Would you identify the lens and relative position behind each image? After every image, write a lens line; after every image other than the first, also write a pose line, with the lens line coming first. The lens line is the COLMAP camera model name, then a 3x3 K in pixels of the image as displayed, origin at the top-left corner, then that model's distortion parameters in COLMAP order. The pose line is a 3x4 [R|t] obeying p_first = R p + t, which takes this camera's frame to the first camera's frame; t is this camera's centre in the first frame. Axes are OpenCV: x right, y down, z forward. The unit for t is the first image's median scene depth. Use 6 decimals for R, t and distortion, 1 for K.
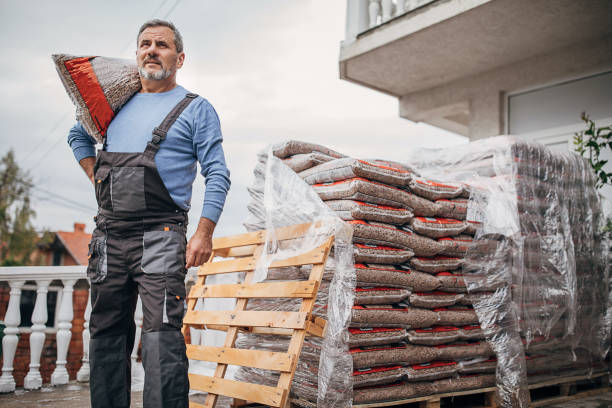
lens RADIAL K [[603.0, 0, 306.0], [0, 603.0, 204.0], [0, 0, 1]] dist [-0.004954, -0.001529]
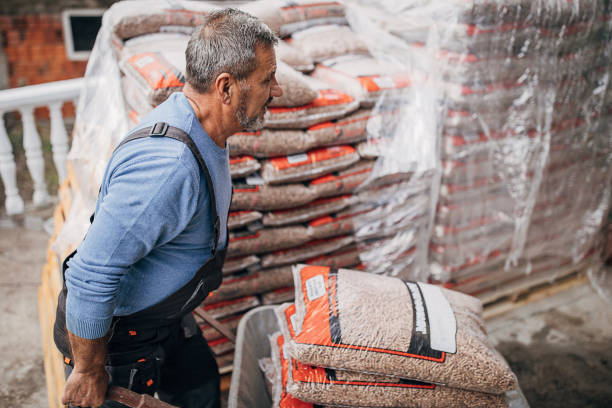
lens RADIAL K [[603.0, 0, 306.0], [0, 603.0, 204.0], [0, 0, 1]] dist [-0.004954, -0.001529]
pose [[0.975470, 0.069105, -0.209003, 0.352081], [0.061744, 0.825443, 0.561098, -0.314742], [0.211295, -0.560239, 0.800929, 0.381918]]
